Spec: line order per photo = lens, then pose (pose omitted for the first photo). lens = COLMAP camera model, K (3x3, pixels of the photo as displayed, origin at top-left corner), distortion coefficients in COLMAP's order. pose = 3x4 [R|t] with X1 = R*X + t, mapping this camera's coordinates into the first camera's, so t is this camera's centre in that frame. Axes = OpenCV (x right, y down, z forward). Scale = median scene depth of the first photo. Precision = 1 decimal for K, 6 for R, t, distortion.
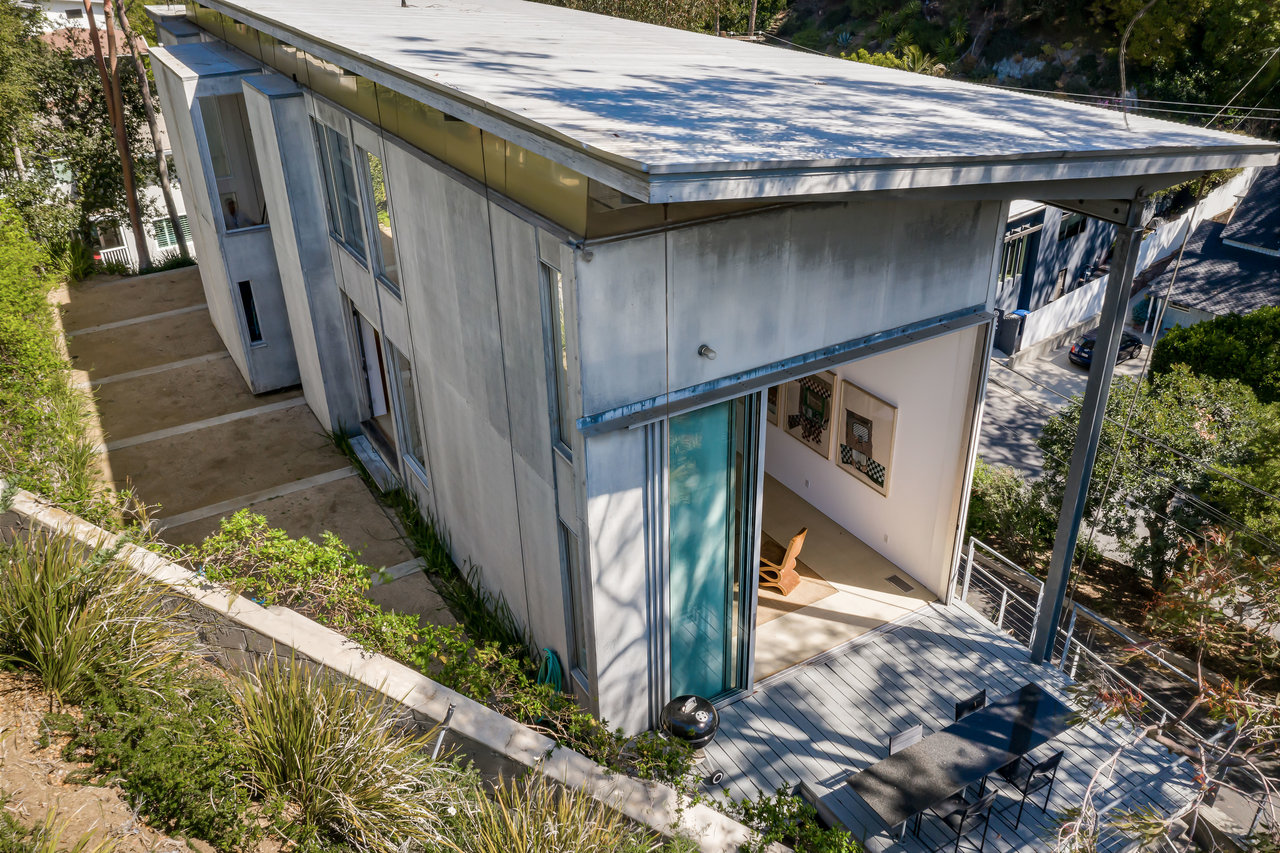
lens RADIAL K [[1029.3, 0, 640.0], [0, 1029.3, 426.5], [0, 0, 1]] dist [-0.004363, -0.002286]
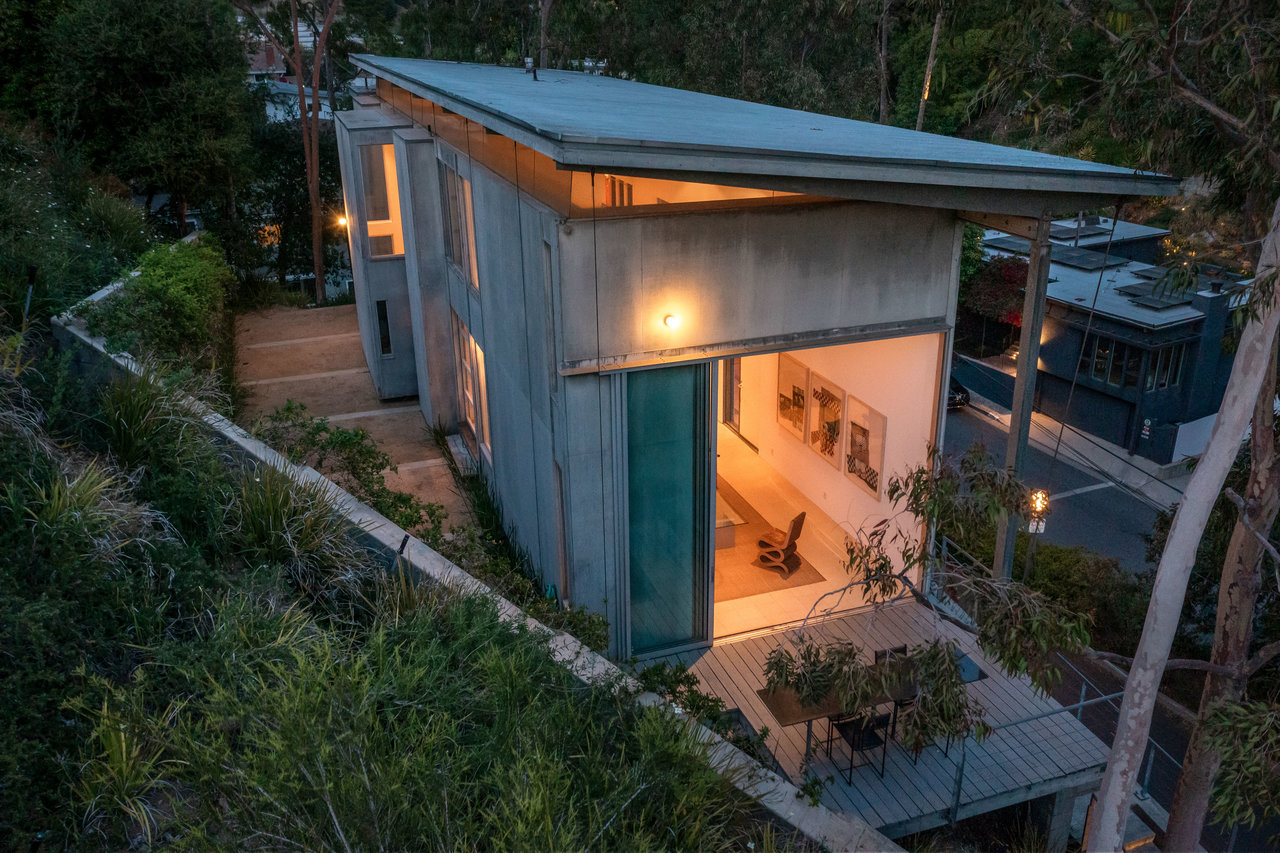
lens RADIAL K [[1038.0, 0, 645.8], [0, 1038.0, 409.7], [0, 0, 1]] dist [0.003480, 0.001559]
pose [[0.983002, 0.076188, -0.167040, 0.192999], [-0.094965, 0.989663, -0.107461, 0.129437], [0.157126, 0.121498, 0.980076, -0.163126]]
